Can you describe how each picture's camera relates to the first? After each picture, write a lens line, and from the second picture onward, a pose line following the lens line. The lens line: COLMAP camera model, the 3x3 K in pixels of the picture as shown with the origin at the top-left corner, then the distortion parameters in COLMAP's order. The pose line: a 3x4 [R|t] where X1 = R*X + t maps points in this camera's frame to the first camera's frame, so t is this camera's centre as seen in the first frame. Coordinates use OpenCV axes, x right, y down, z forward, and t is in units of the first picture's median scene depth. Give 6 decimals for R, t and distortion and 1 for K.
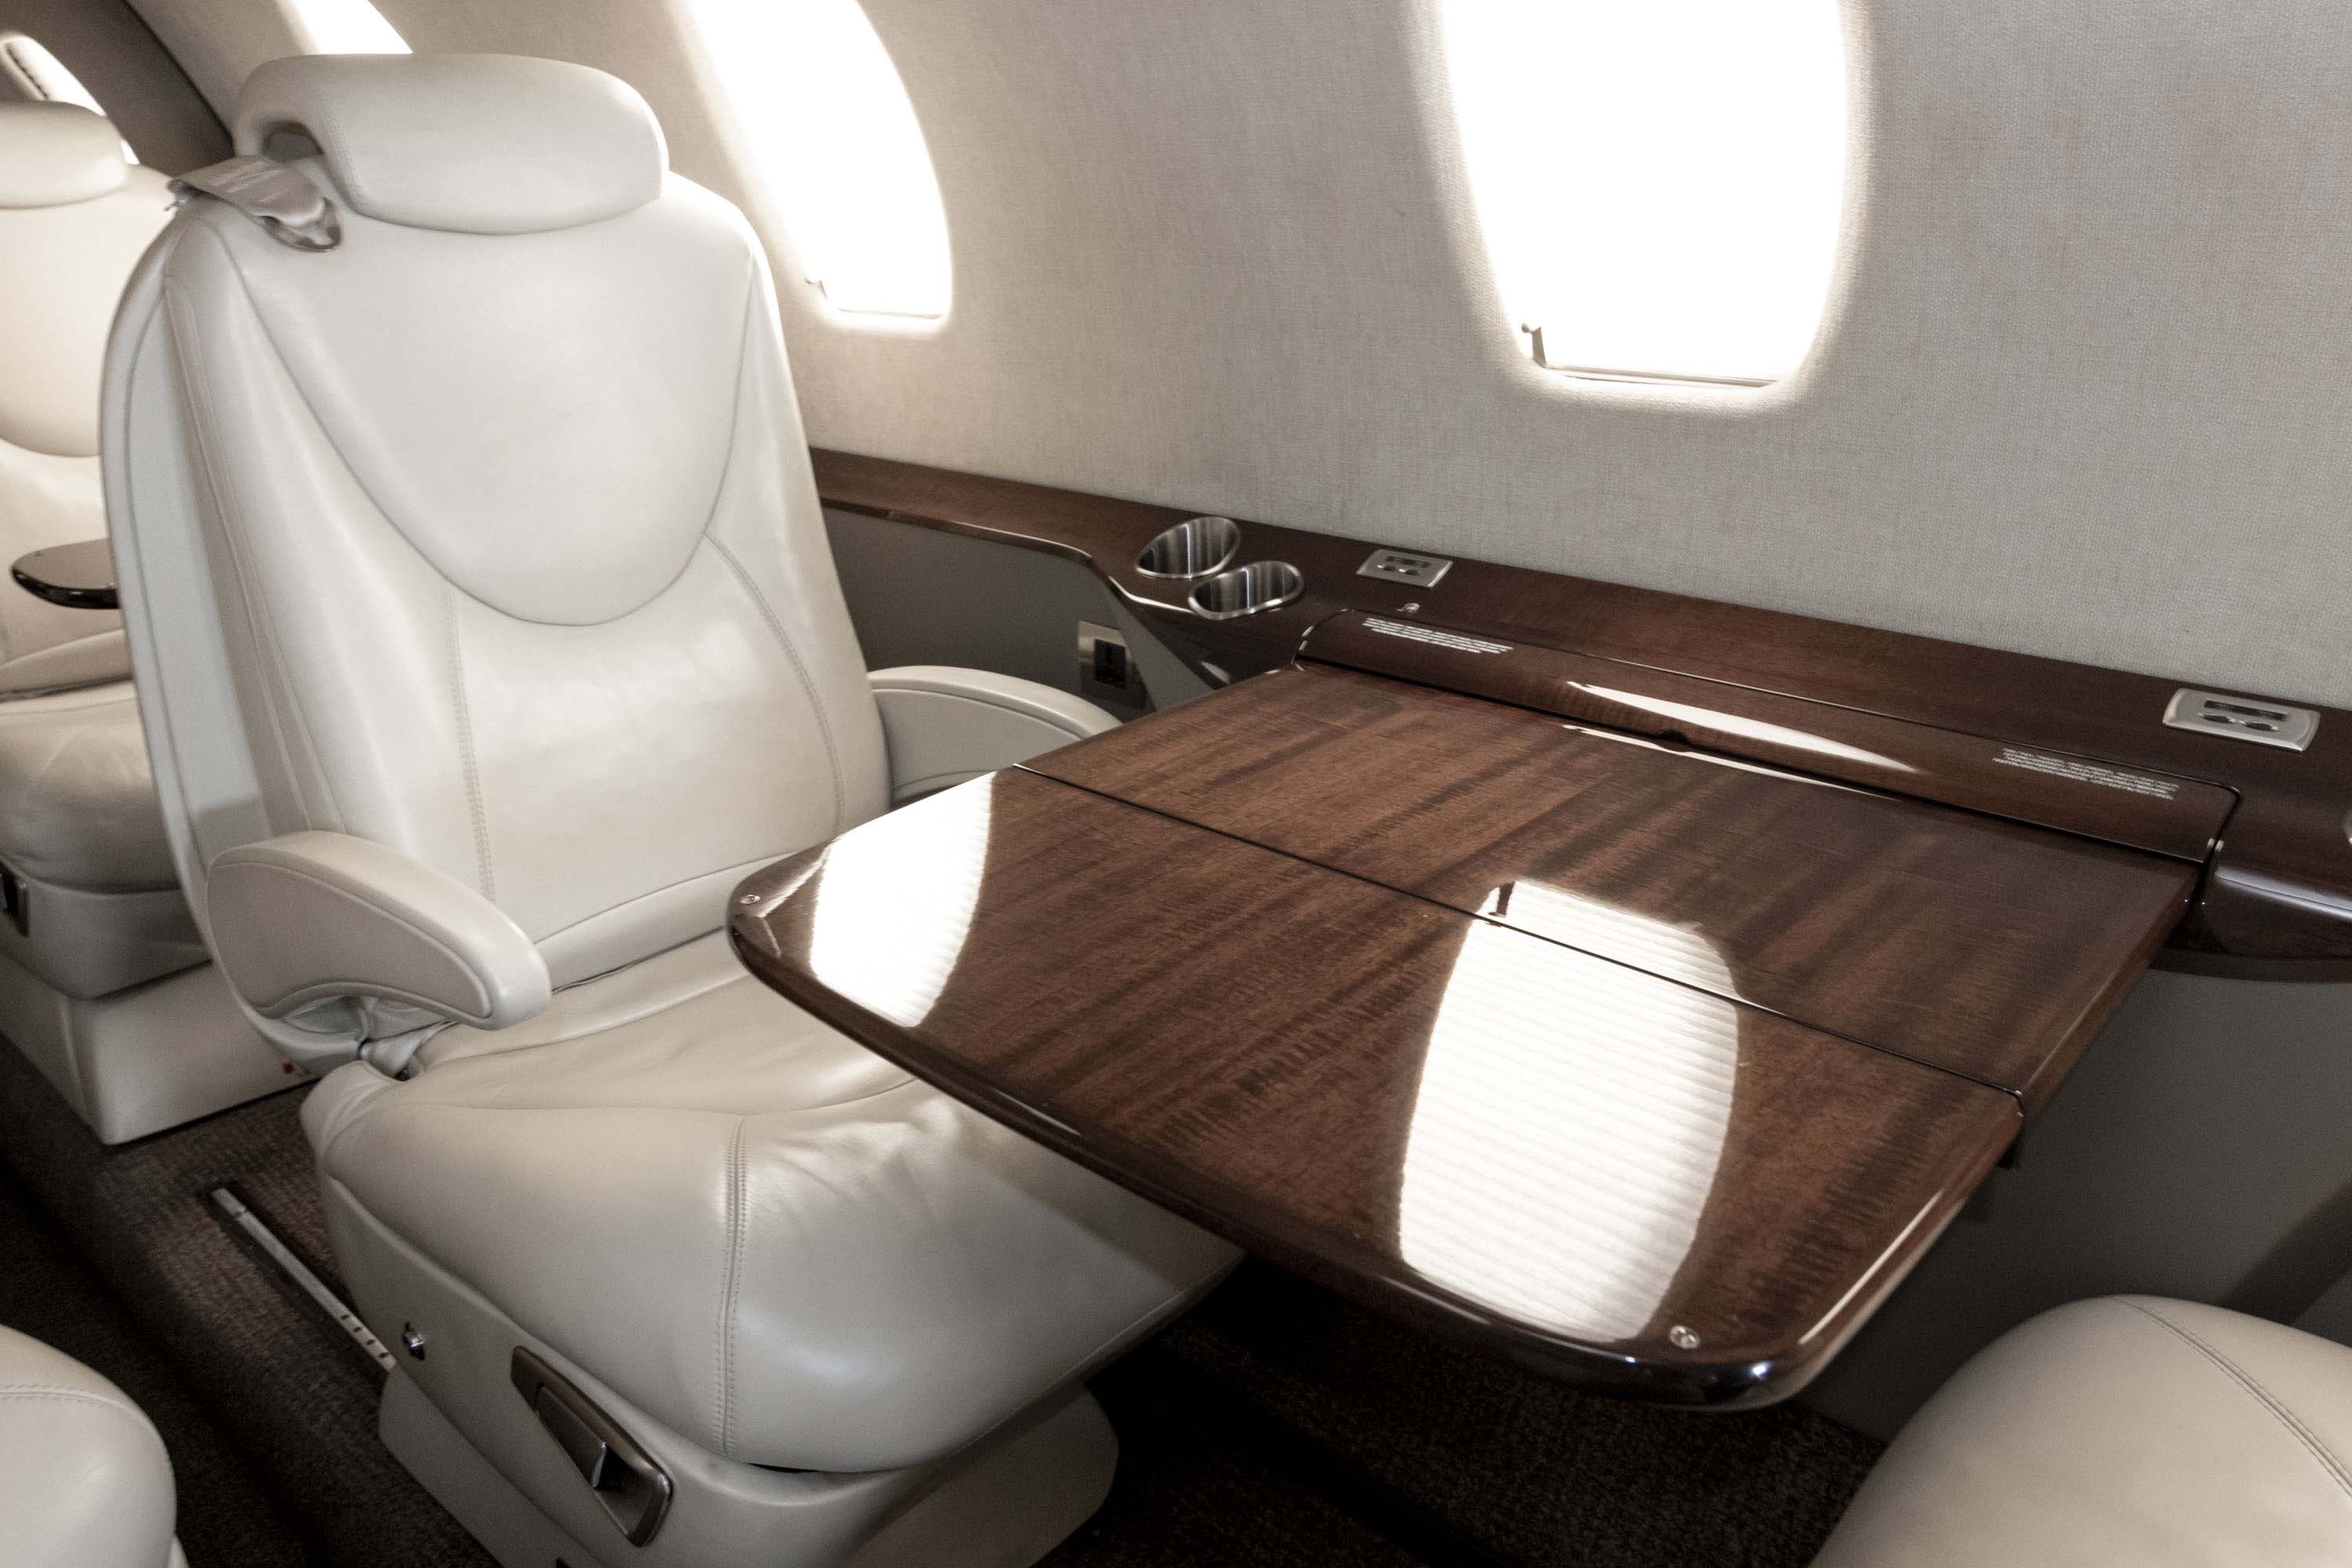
lens RADIAL K [[1637.6, 0, 1176.0], [0, 1637.6, 784.0], [0, 0, 1]] dist [-0.010514, -0.002048]
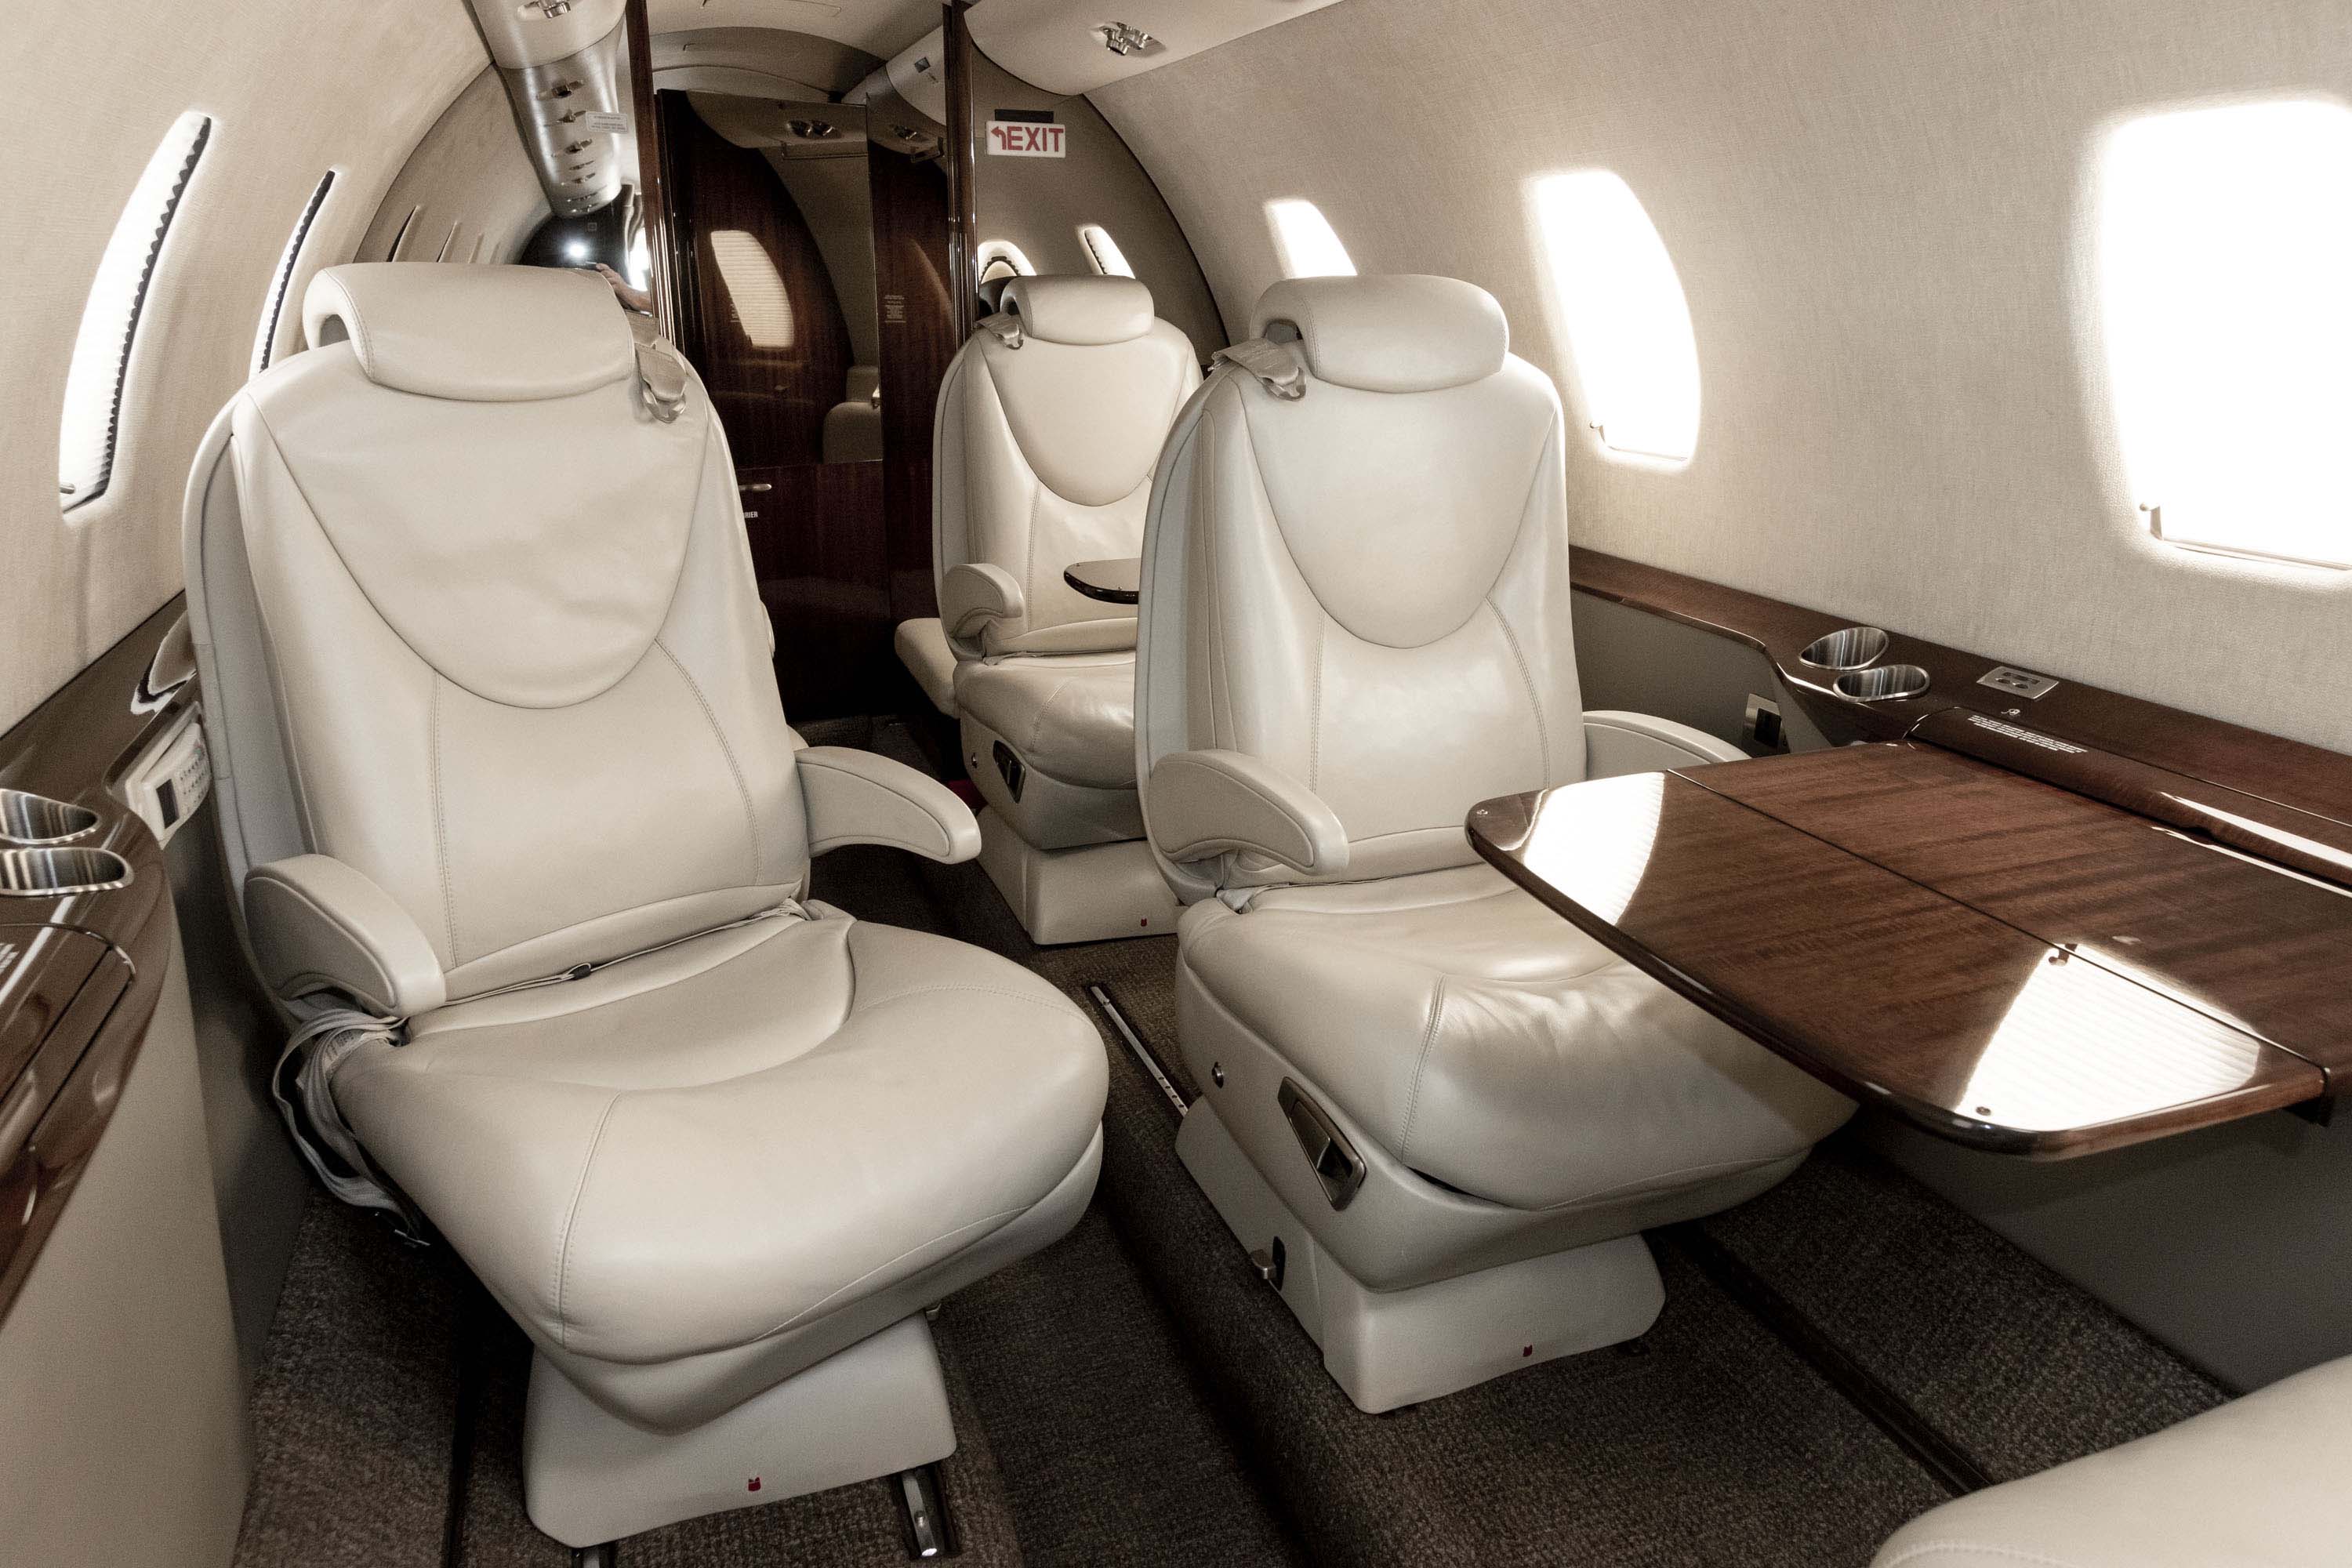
lens RADIAL K [[1475.6, 0, 1176.0], [0, 1475.6, 784.0], [0, 0, 1]] dist [0.001791, 0.000956]
pose [[0.884422, 0.164019, -0.436916, 0.081934], [-0.181129, 0.983456, 0.002543, 0.068314], [0.430105, 0.076889, 0.899499, -0.346440]]
